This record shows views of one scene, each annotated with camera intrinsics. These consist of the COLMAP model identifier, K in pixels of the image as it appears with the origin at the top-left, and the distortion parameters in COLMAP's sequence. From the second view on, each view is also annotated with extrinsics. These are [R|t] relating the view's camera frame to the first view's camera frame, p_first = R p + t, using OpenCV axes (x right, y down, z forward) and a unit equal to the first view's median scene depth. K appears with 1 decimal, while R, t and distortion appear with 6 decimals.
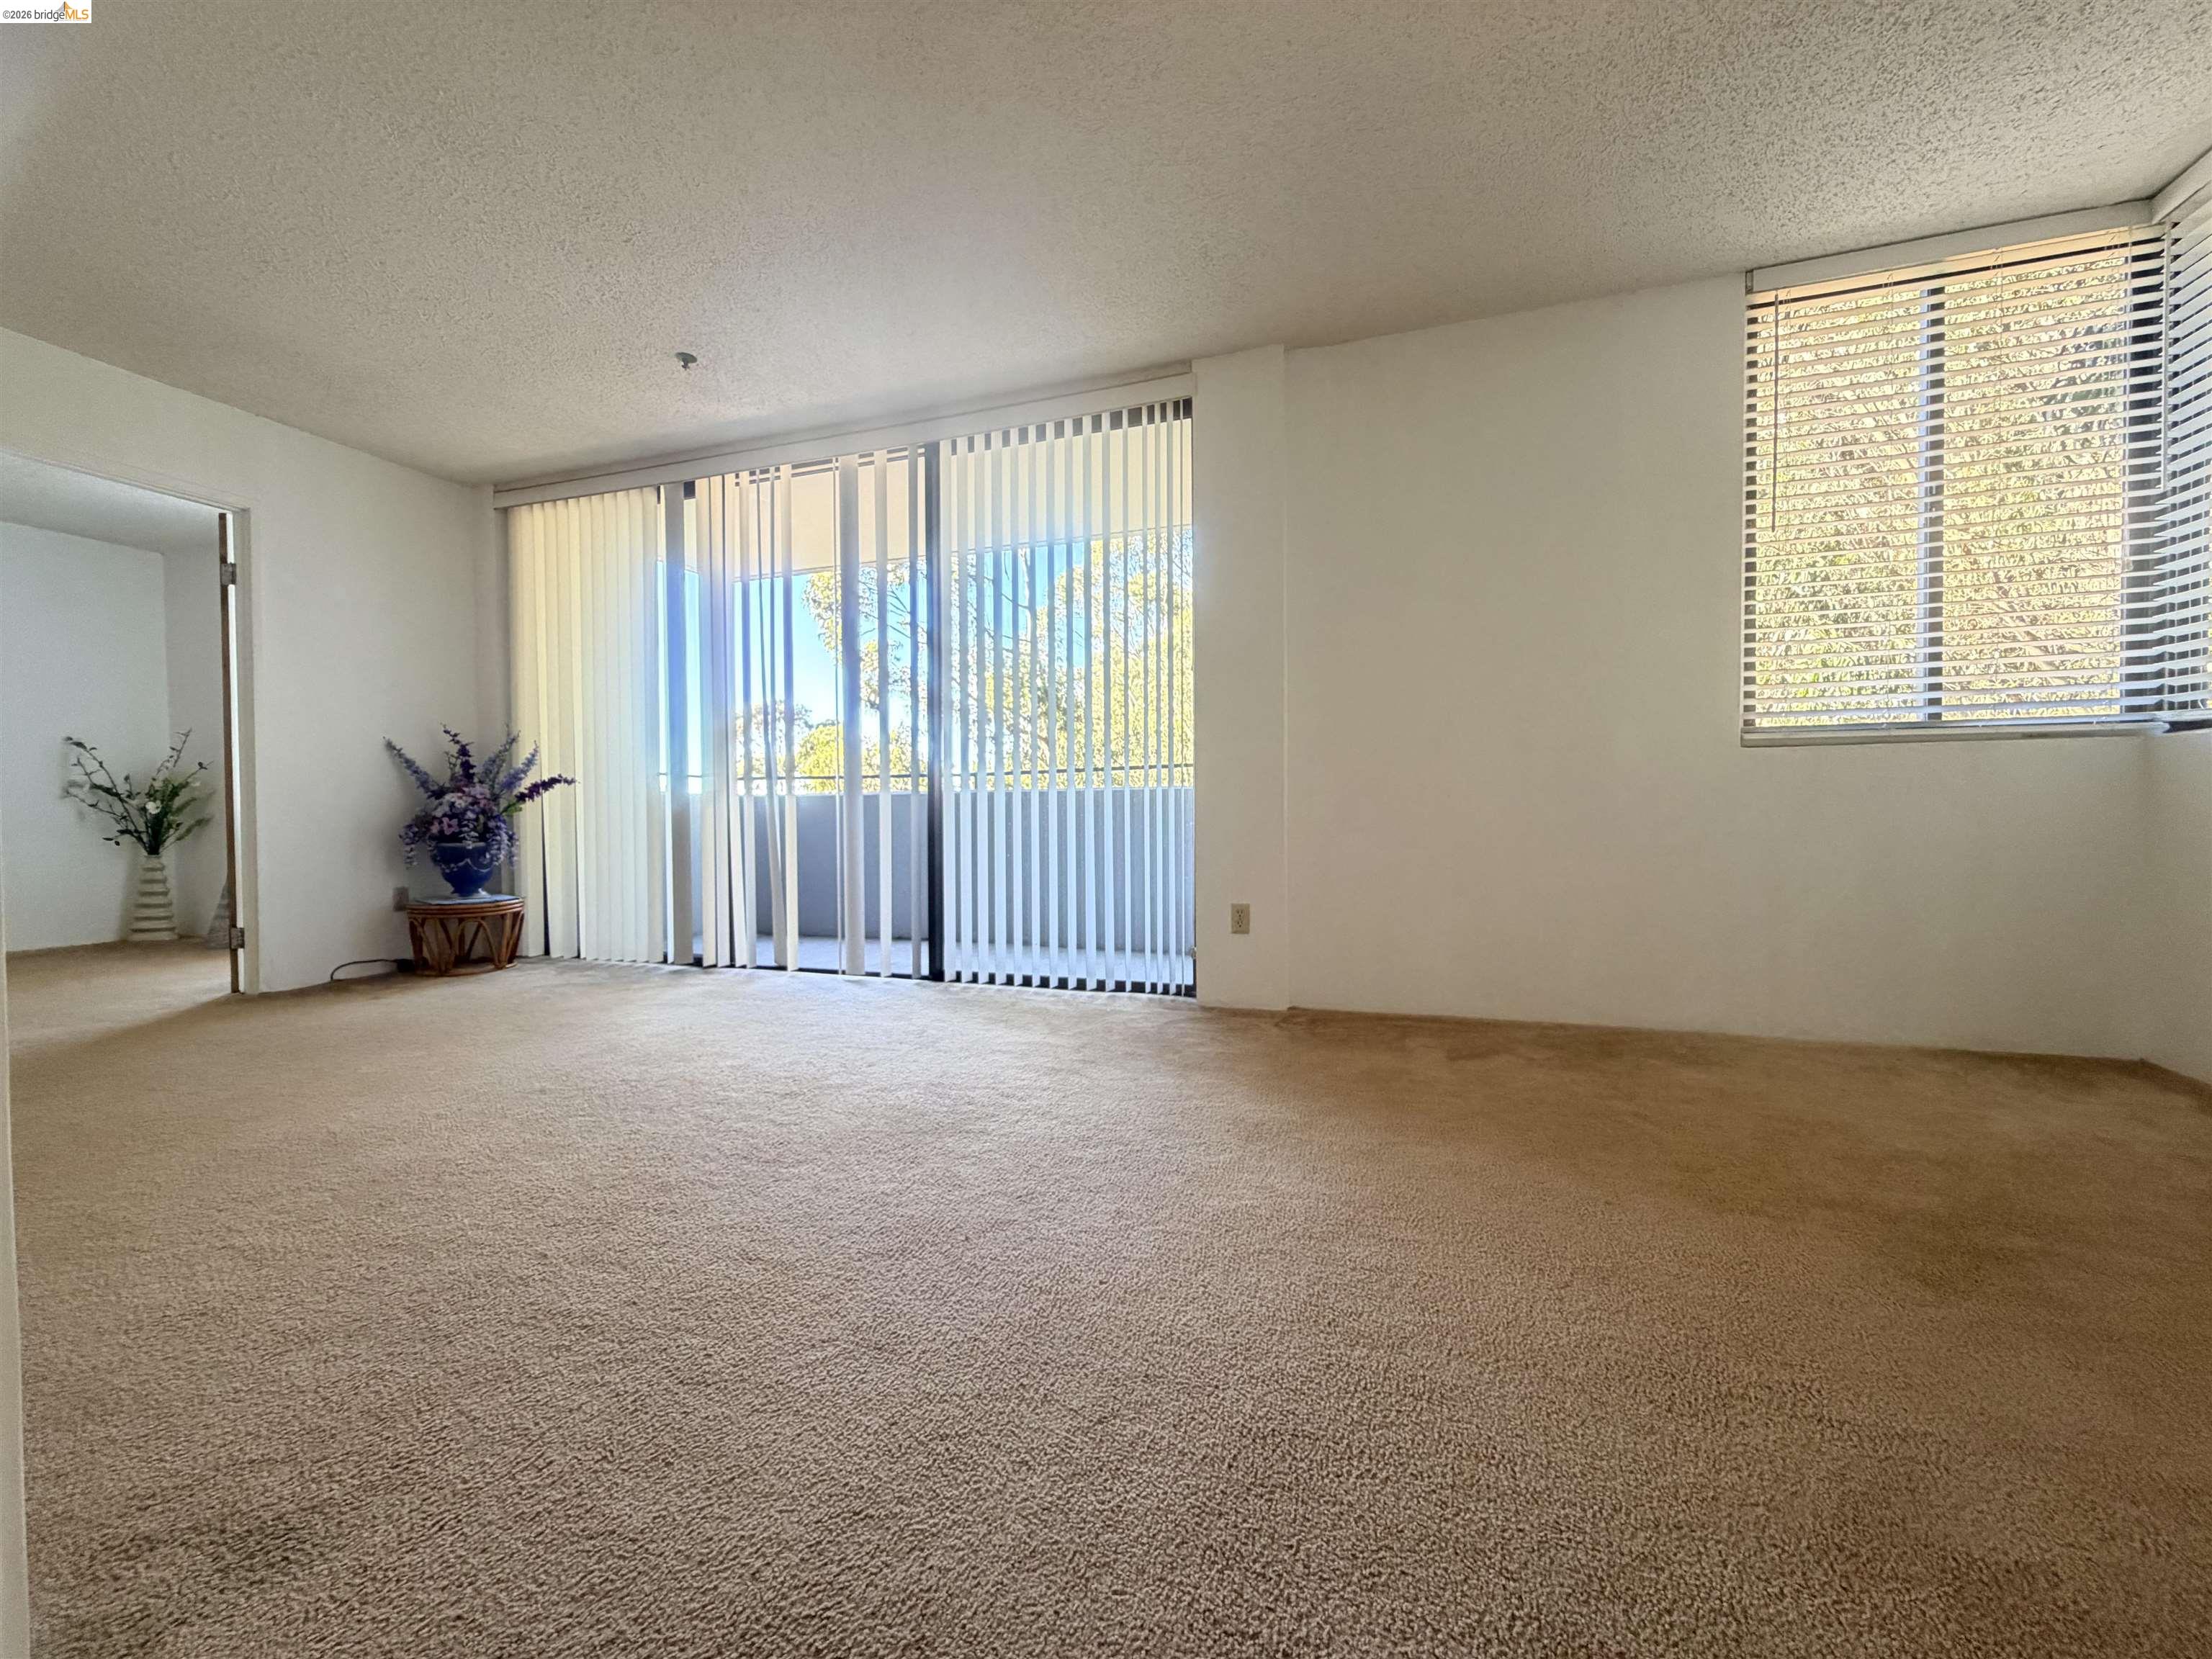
lens RADIAL K [[882.5, 0, 1098.5], [0, 882.5, 819.9], [0, 0, 1]] dist [-0.000979, 0.000369]
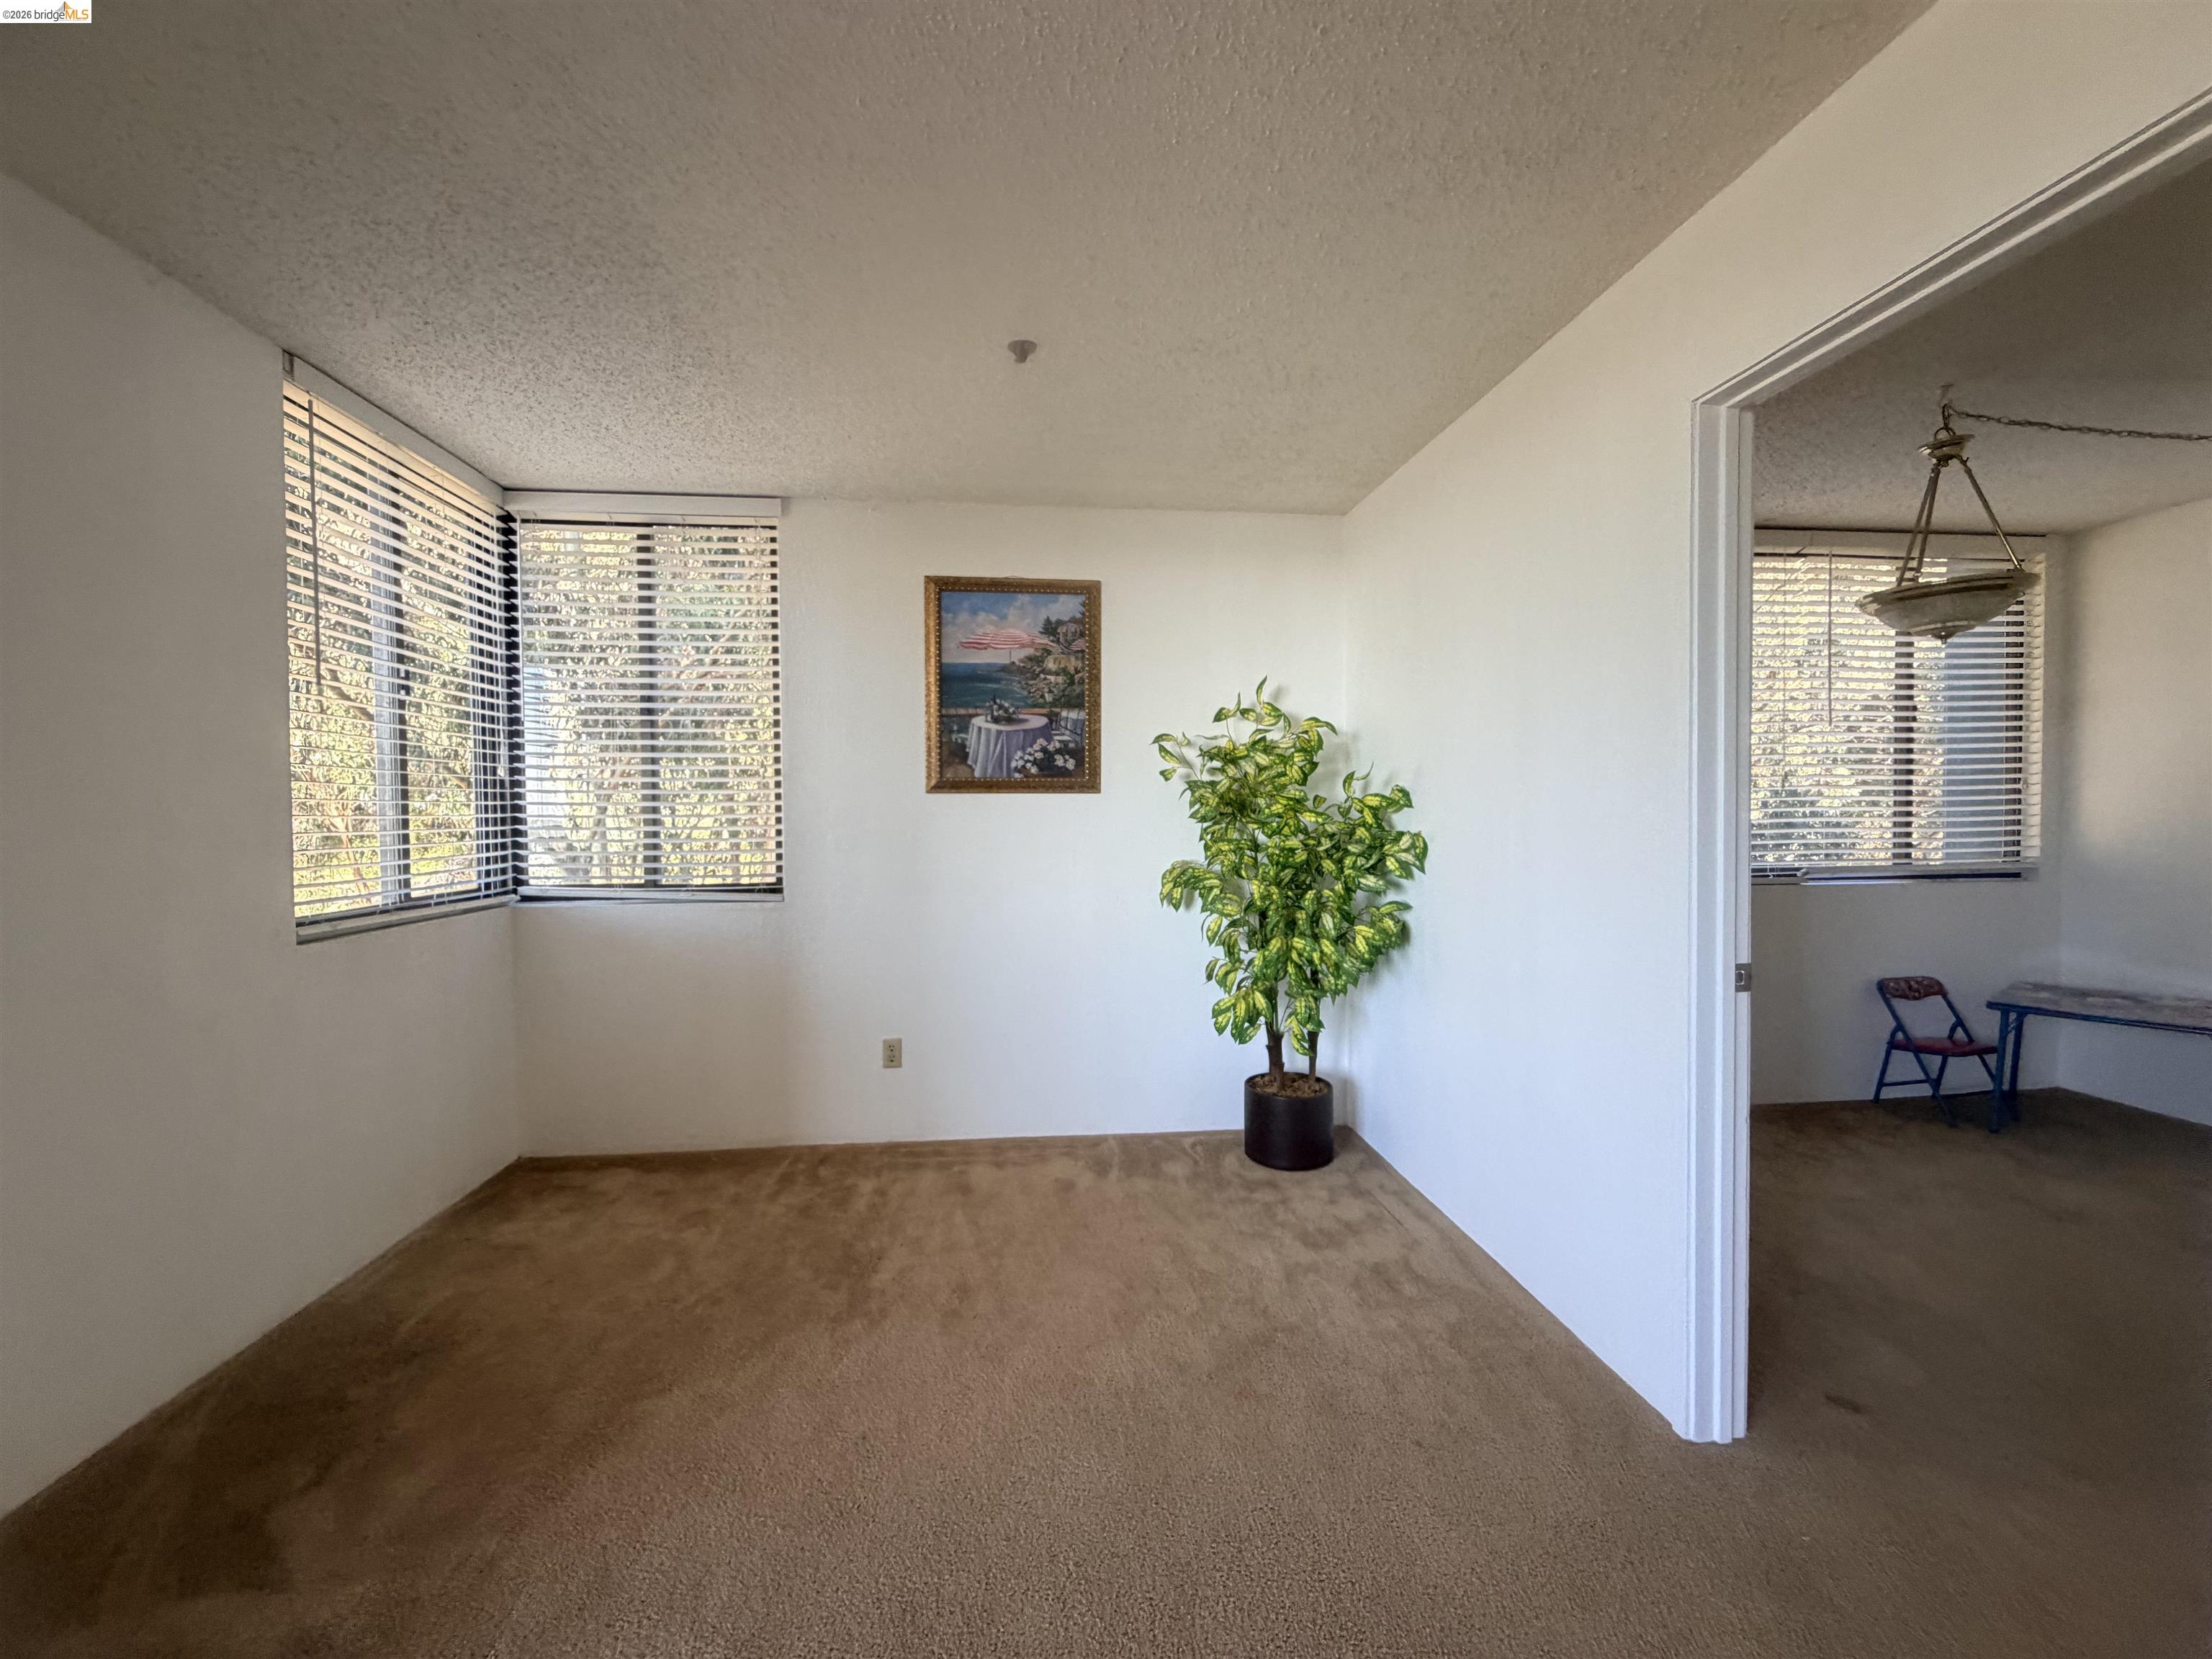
lens RADIAL K [[882.5, 0, 1103.0], [0, 882.5, 830.3], [0, 0, 1]] dist [-0.000979, 0.000369]
pose [[-0.410941, 0.005323, 0.911646, -0.204378], [0.042150, 0.999025, 0.013166, -0.120722], [-0.910687, 0.043837, -0.410765, 0.480322]]
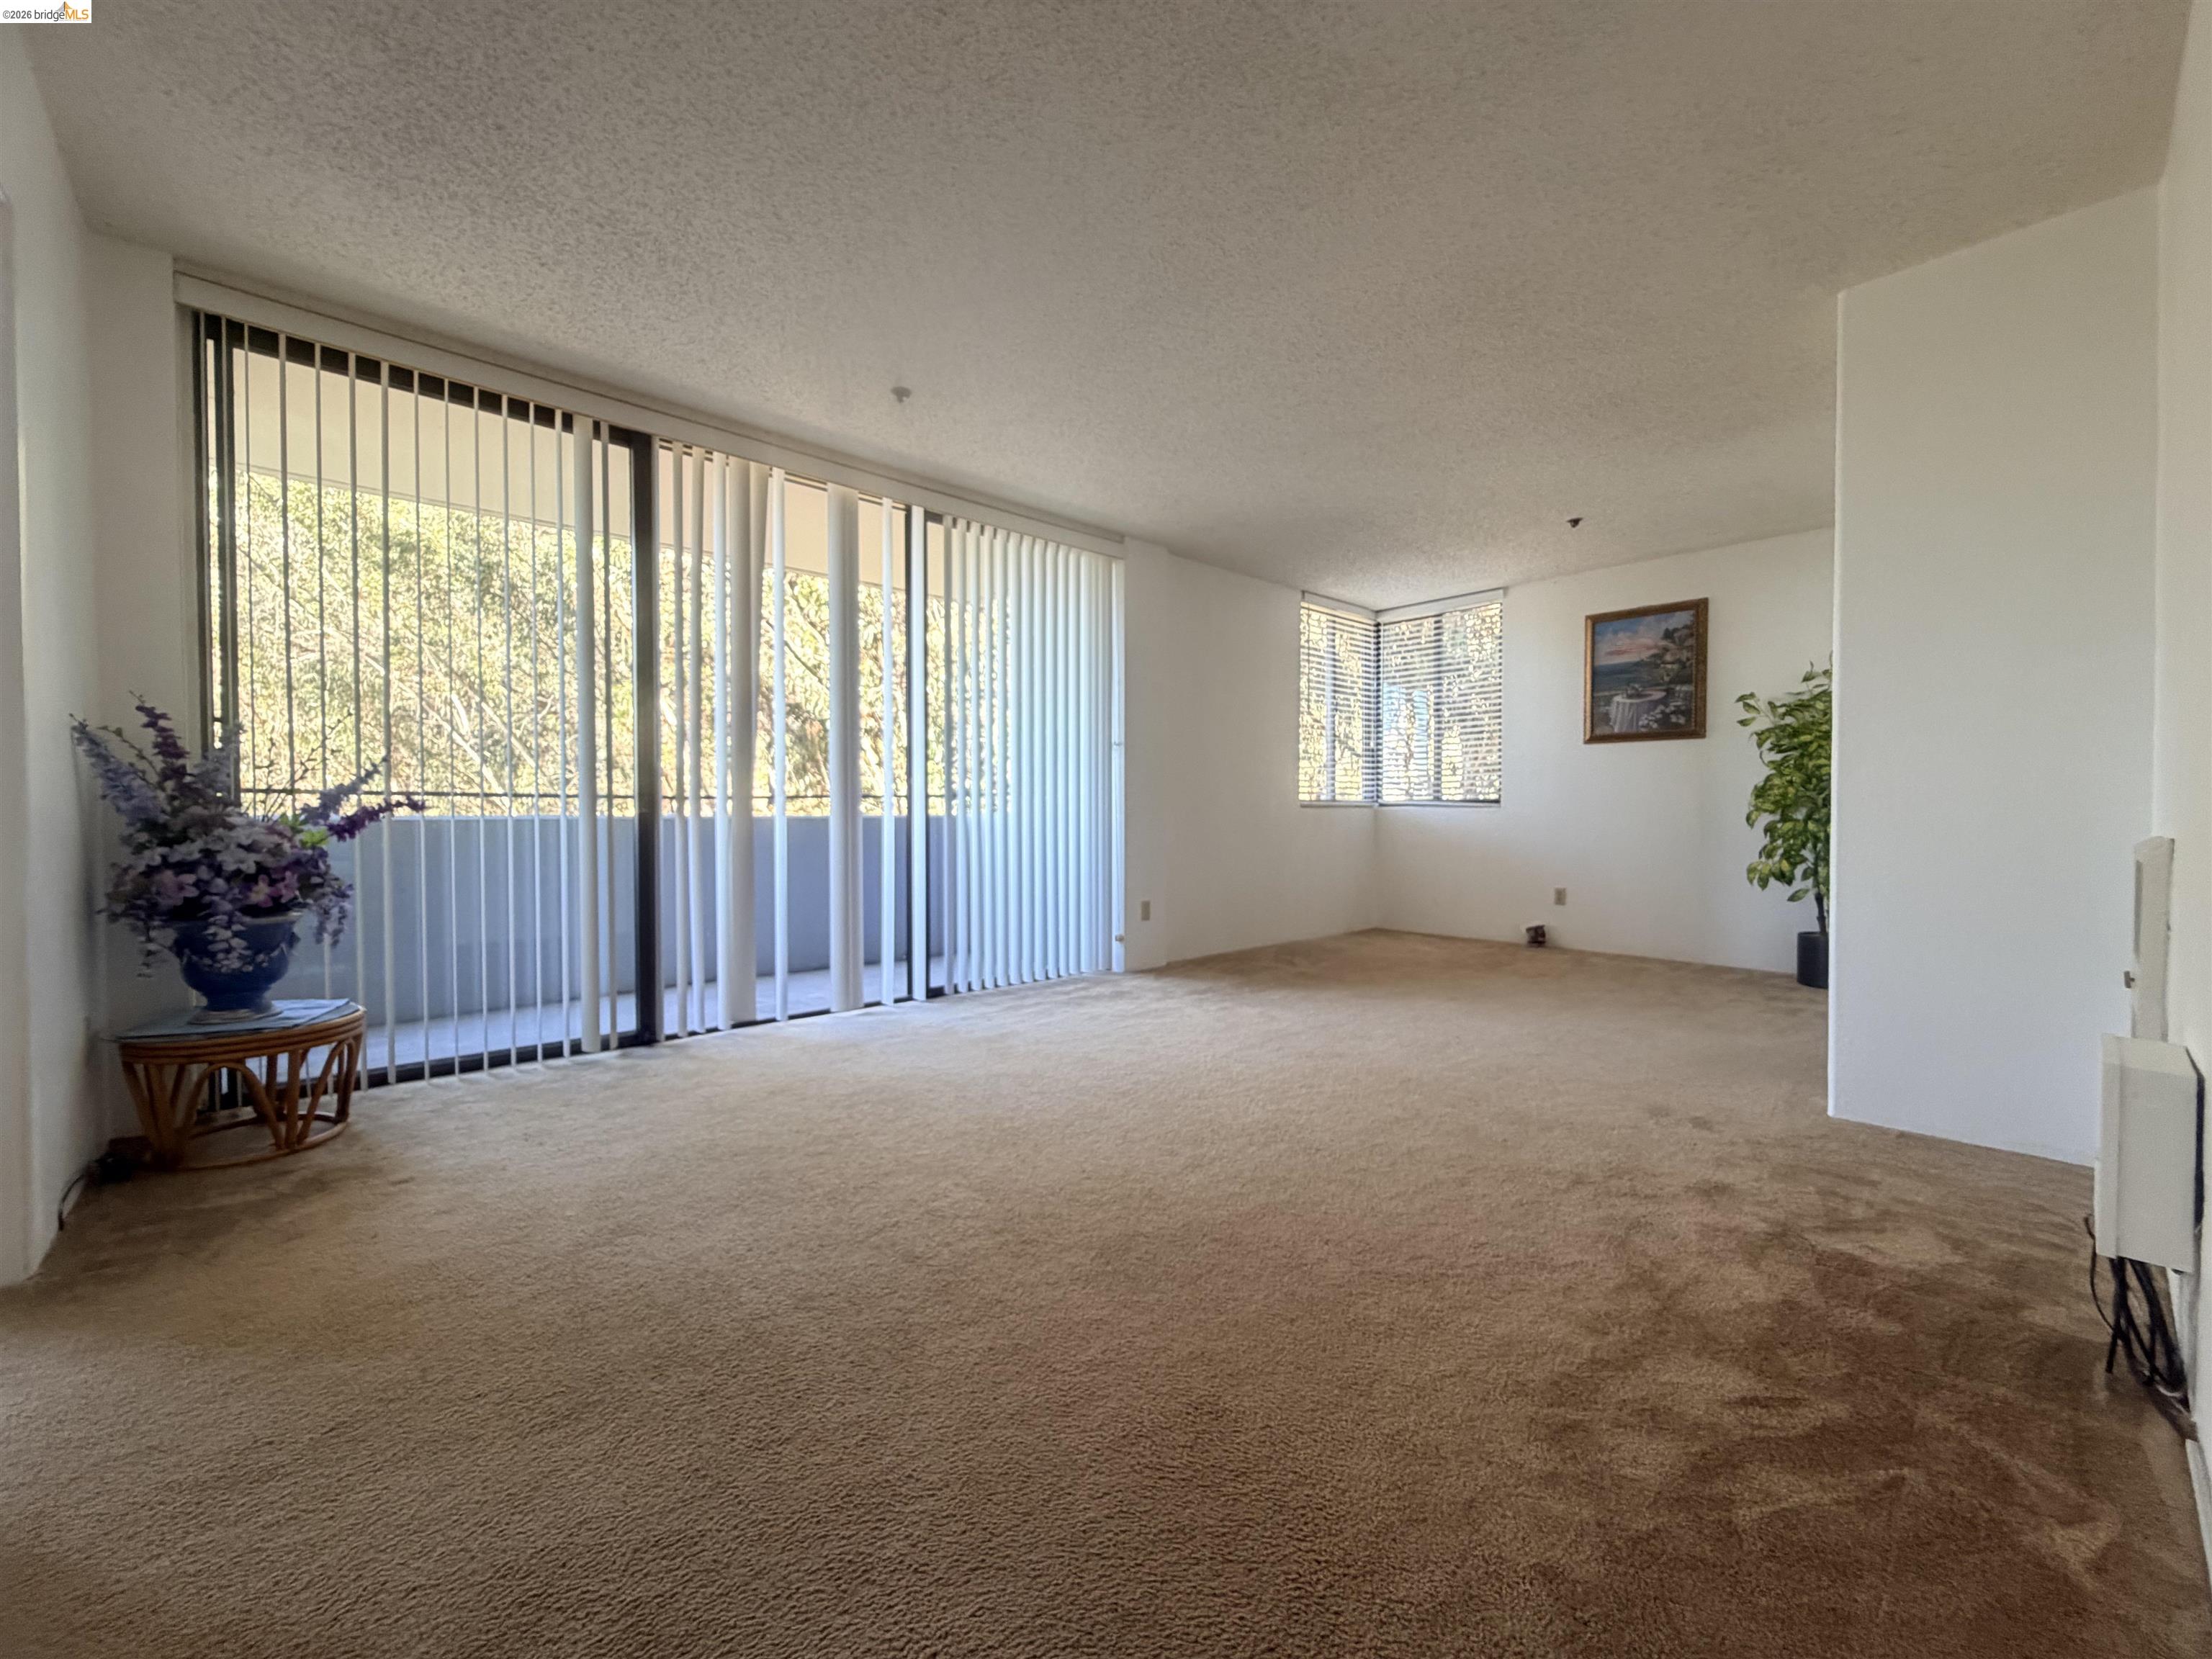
lens RADIAL K [[882.5, 0, 1106.4], [0, 882.5, 828.4], [0, 0, 1]] dist [-0.000979, 0.000369]
pose [[0.487742, 0.004876, 0.872974, -0.999209], [0.017443, 0.999730, -0.015330, -0.005897], [-0.872814, 0.022705, 0.487525, 0.264497]]
